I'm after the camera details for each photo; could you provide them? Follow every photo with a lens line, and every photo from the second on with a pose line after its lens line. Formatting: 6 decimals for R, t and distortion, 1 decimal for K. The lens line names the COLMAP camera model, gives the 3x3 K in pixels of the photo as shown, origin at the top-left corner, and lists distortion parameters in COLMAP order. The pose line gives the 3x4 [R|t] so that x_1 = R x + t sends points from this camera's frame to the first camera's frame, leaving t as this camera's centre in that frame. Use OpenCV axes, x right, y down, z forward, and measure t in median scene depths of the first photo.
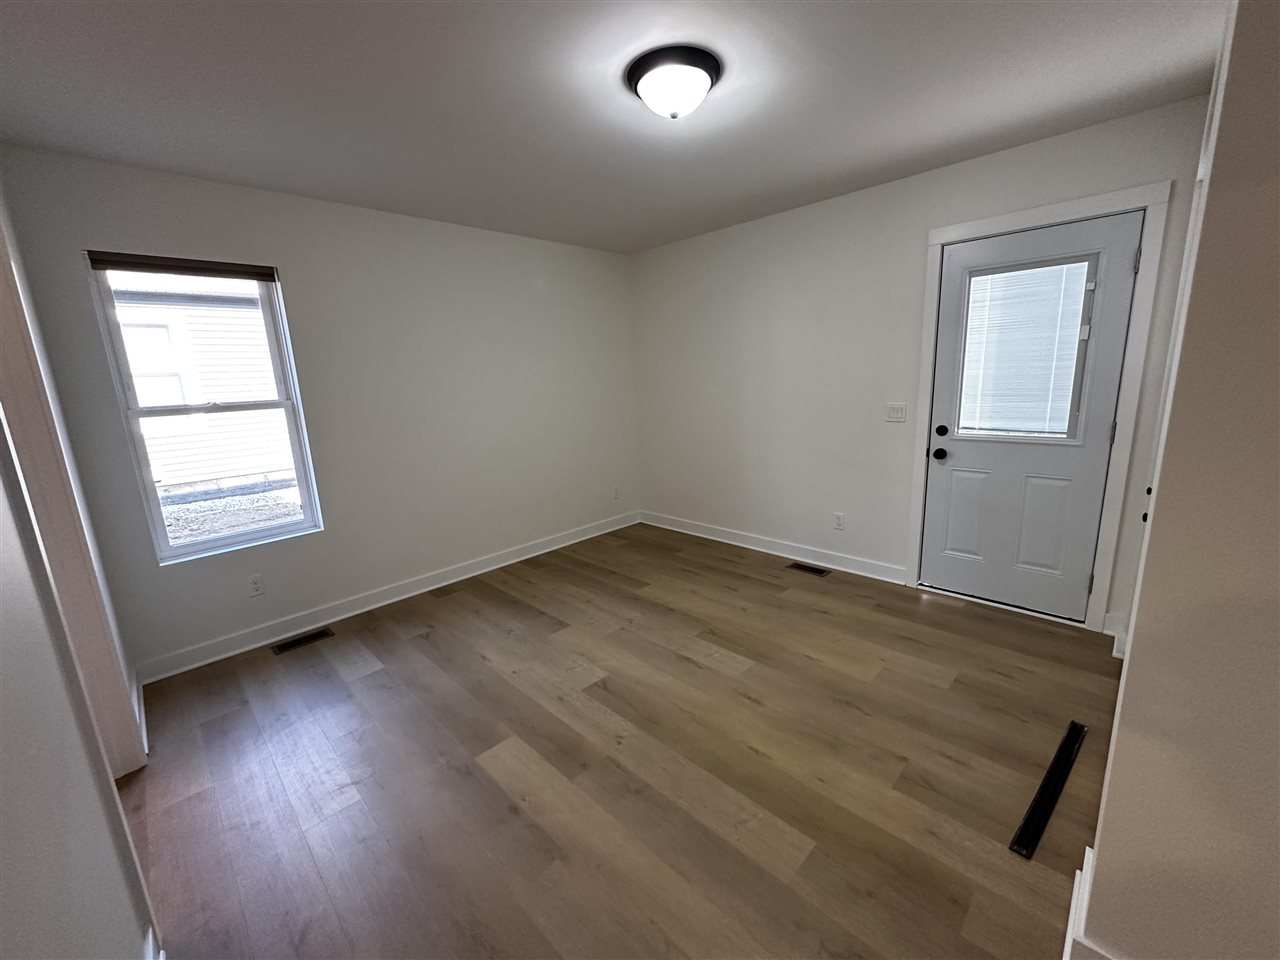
lens RADIAL K [[511.2, 0, 637.8], [0, 511.2, 478.9], [0, 0, 1]] dist [0.010549, -0.000292]
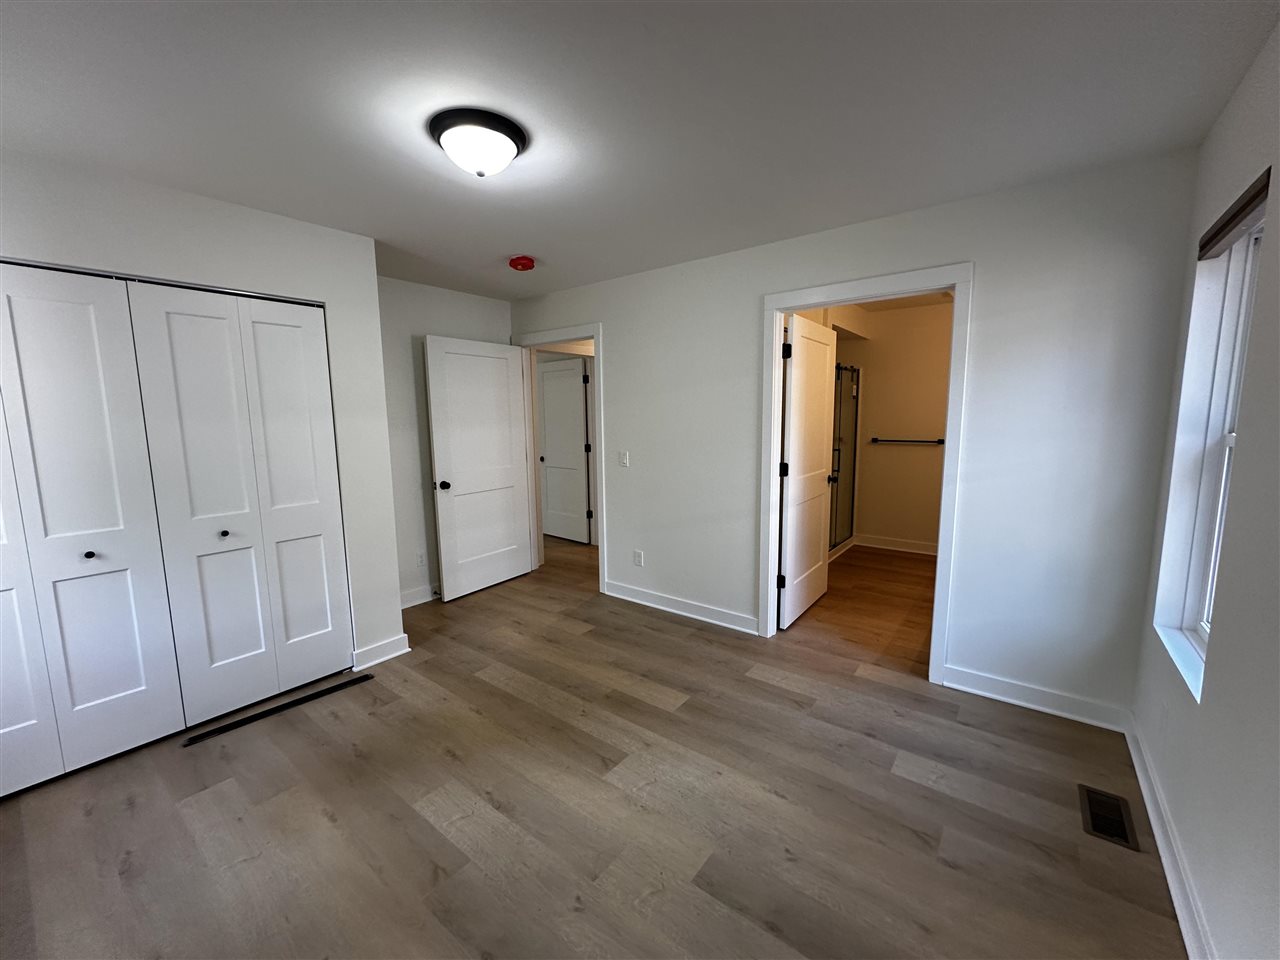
lens RADIAL K [[511.2, 0, 637.8], [0, 511.2, 478.9], [0, 0, 1]] dist [0.010549, -0.000292]
pose [[-0.990278, 0.079343, -0.114254, -0.060070], [0.037102, 0.942275, 0.332779, -0.374277], [0.134062, 0.325305, -0.936058, 1.727947]]
